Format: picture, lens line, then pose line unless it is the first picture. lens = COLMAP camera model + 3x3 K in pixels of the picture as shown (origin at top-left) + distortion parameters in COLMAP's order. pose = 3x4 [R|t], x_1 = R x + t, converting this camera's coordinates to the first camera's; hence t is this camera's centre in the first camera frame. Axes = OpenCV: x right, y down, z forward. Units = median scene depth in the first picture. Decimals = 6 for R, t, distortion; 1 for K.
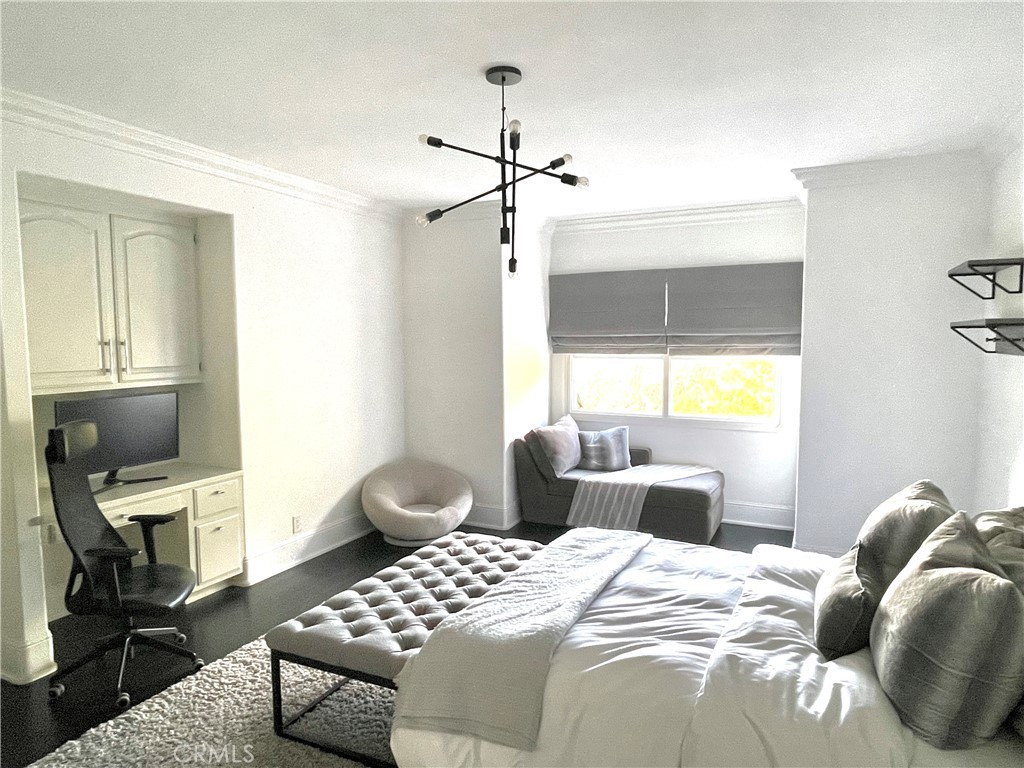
lens RADIAL K [[635.0, 0, 512.0], [0, 635.0, 384.0], [0, 0, 1]] dist [-0.001057, -0.000074]
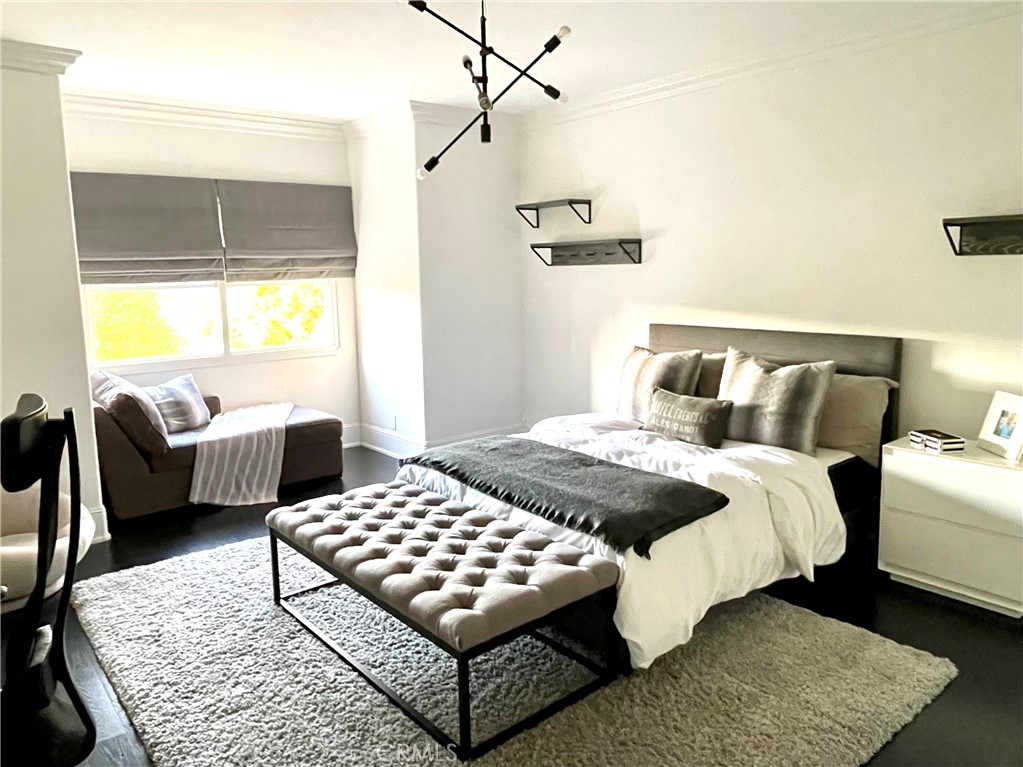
lens RADIAL K [[715.8, 0, 511.4], [0, 715.8, 347.8], [0, 0, 1]] dist [-0.000691, -0.000157]
pose [[0.409222, -0.106085, 0.906247, -0.502992], [0.087370, 0.993210, 0.076812, 0.002181], [-0.908242, 0.047746, 0.415712, 0.274003]]
